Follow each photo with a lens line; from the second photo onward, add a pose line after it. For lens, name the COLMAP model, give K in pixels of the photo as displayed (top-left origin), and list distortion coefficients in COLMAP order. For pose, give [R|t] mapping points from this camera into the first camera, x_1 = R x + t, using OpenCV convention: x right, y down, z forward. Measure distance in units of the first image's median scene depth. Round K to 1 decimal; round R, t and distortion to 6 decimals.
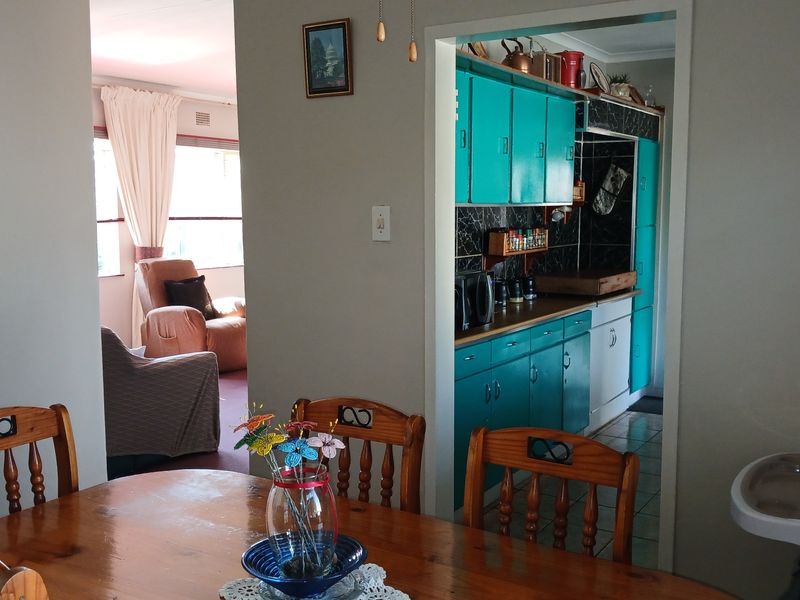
lens RADIAL K [[835.4, 0, 411.7], [0, 835.4, 293.6], [0, 0, 1]] dist [0.258432, -0.803111]
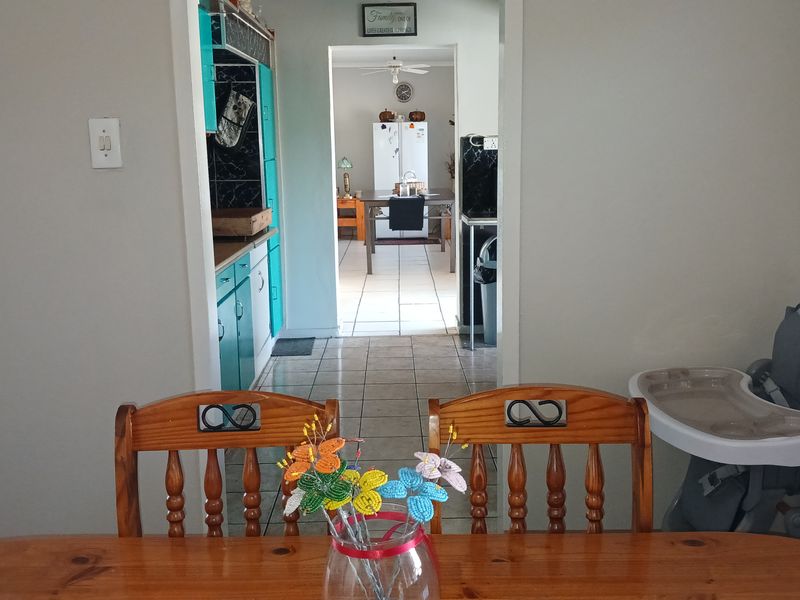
lens RADIAL K [[843.9, 0, 401.1], [0, 843.9, 281.3], [0, 0, 1]] dist [0.227732, -0.853836]
pose [[0.846082, -0.097799, 0.524005, -0.116520], [0.072777, 0.995014, 0.068198, 0.000616], [-0.528062, -0.019566, 0.848980, 0.136599]]
